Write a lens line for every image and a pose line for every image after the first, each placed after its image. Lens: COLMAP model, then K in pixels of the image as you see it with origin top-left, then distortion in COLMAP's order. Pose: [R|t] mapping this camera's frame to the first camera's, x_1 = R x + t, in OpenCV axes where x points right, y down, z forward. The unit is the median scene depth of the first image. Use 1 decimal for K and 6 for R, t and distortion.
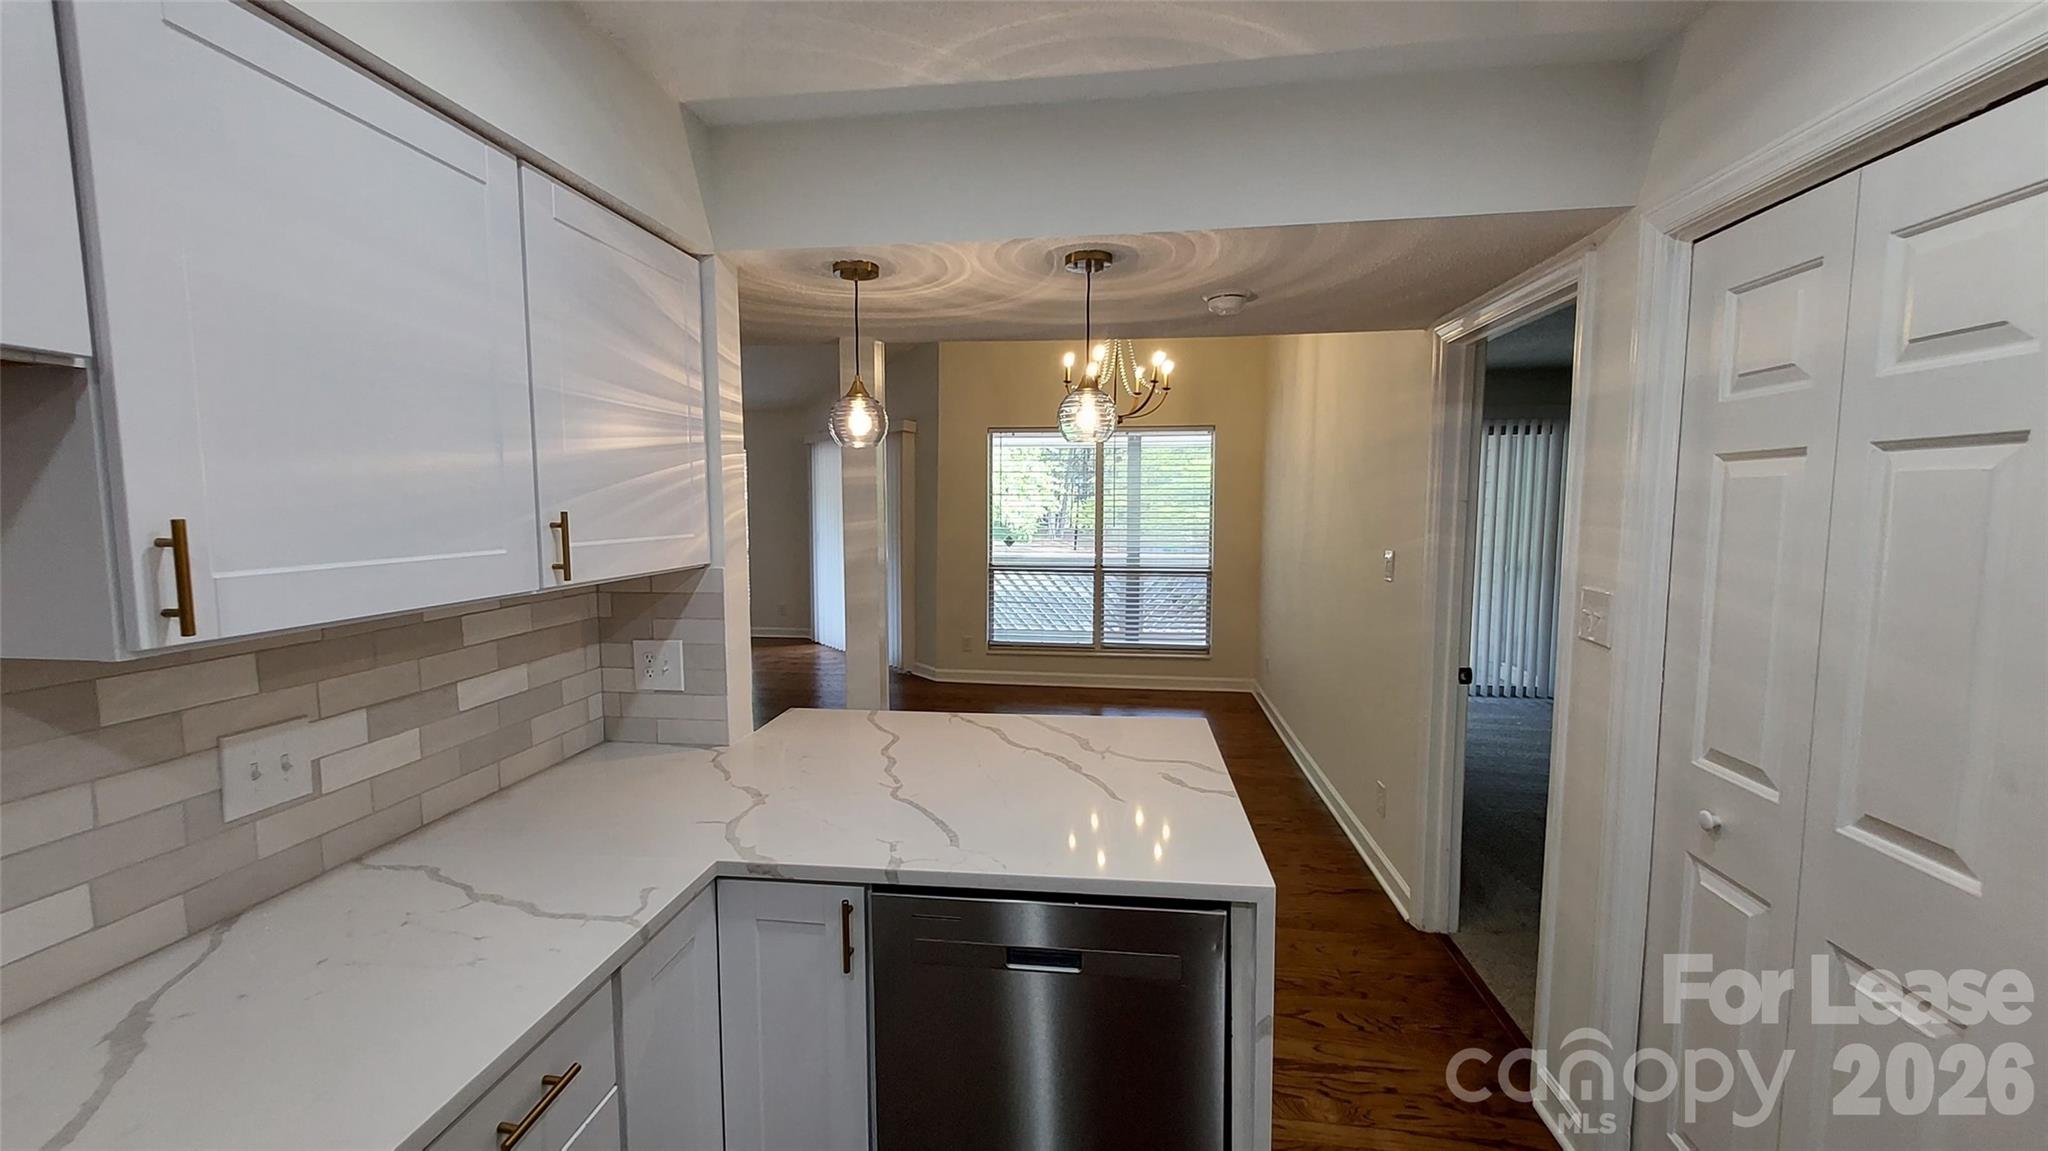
lens RADIAL K [[801.0, 0, 1013.9], [0, 801.0, 571.5], [0, 0, 1]] dist [0.000433, 0.000115]
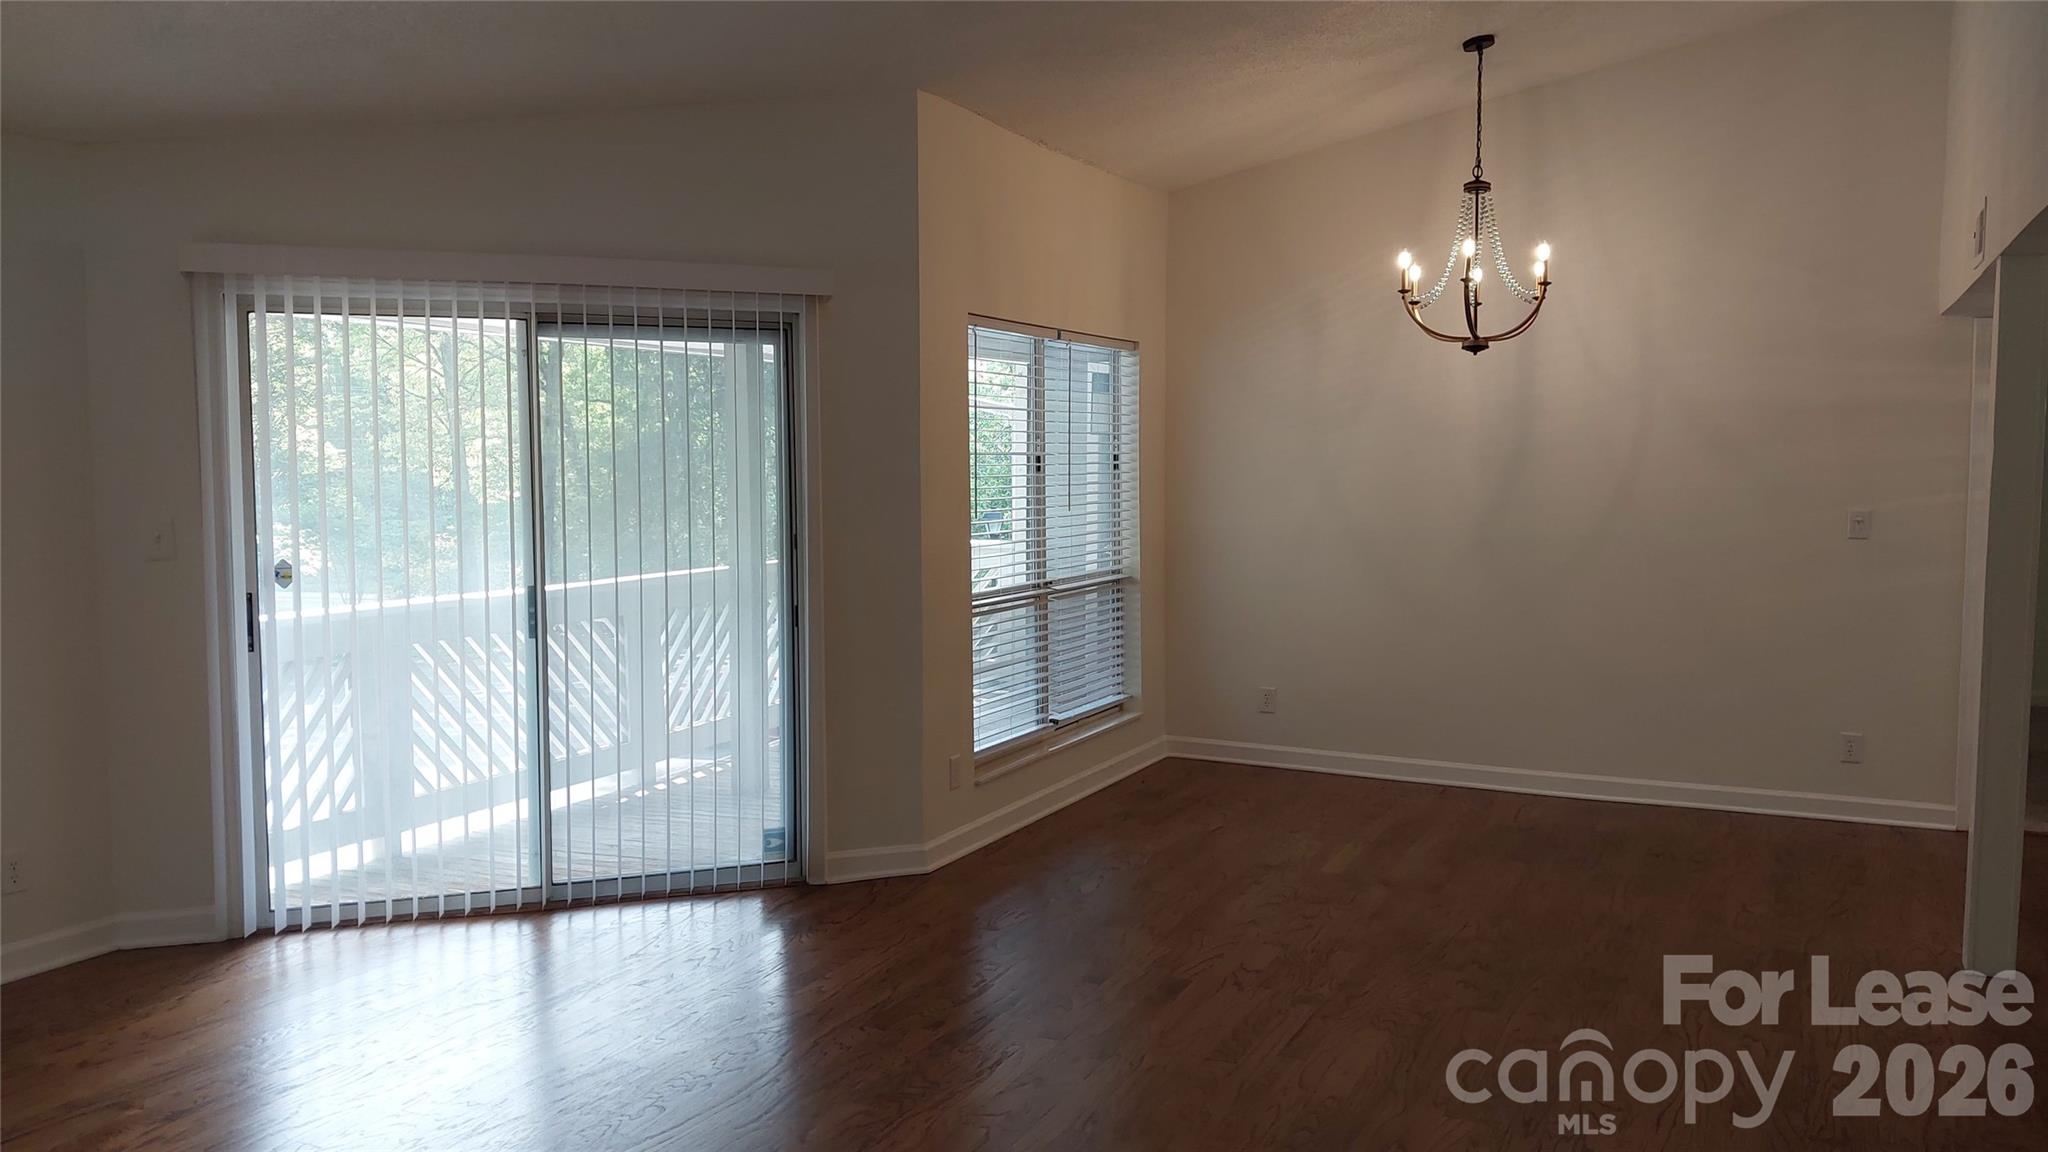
lens RADIAL K [[1563.8, 0, 1019.7], [0, 1563.8, 573.2], [0, 0, 1]] dist [0.089737, -0.195118]
pose [[0.297675, -0.065175, 0.952440, -3.469453], [0.082637, 0.995681, 0.042307, -0.231473], [-0.951084, 0.066113, 0.301775, 2.692059]]
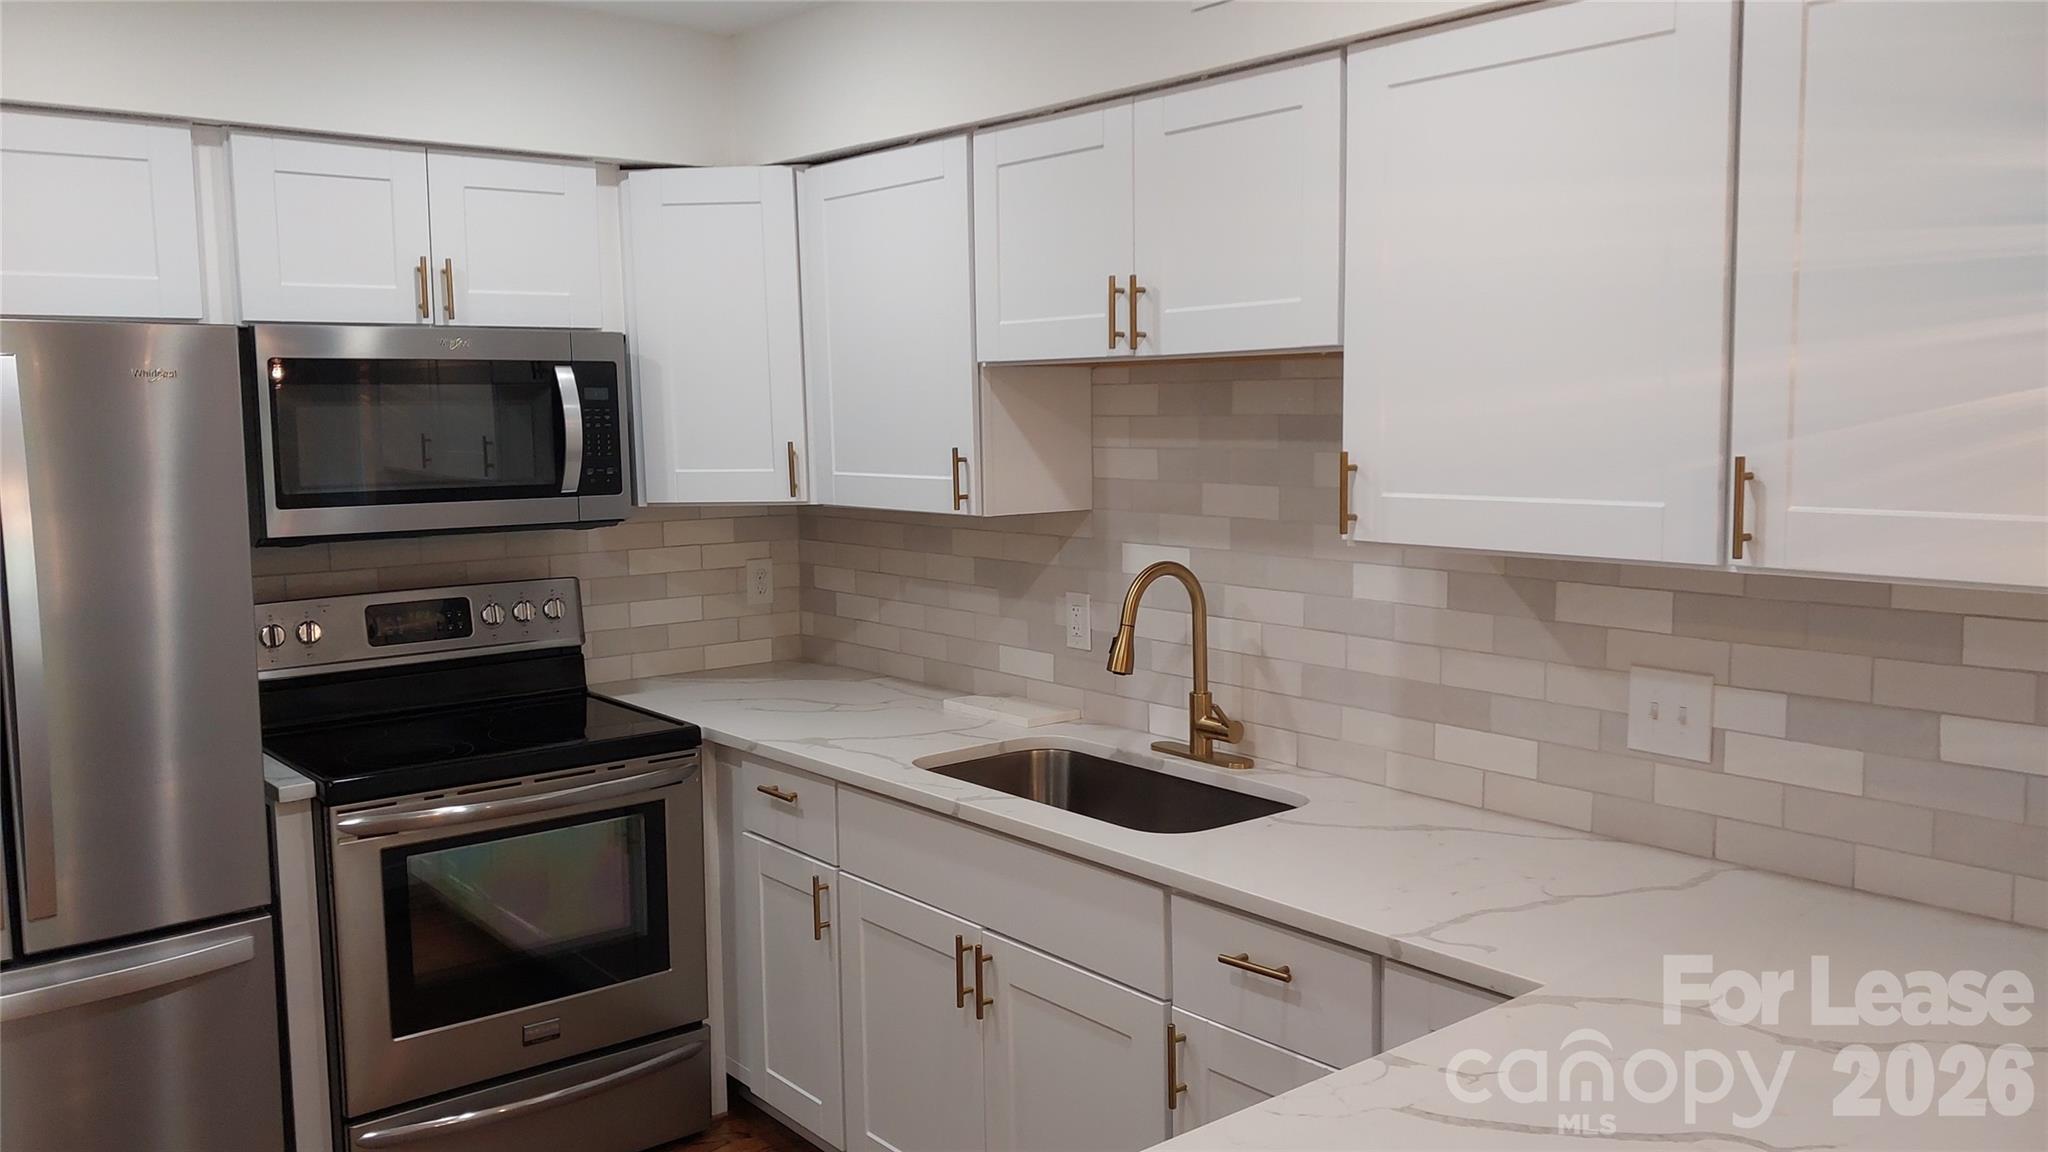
lens RADIAL K [[1600.3, 0, 1020.4], [0, 1600.3, 566.9], [0, 0, 1]] dist [0.097144, -0.190192]
pose [[-0.683620, 0.084228, -0.724961, 0.731537], [-0.048441, 0.985892, 0.160222, -0.148396], [0.728229, 0.144649, -0.669895, 1.272411]]
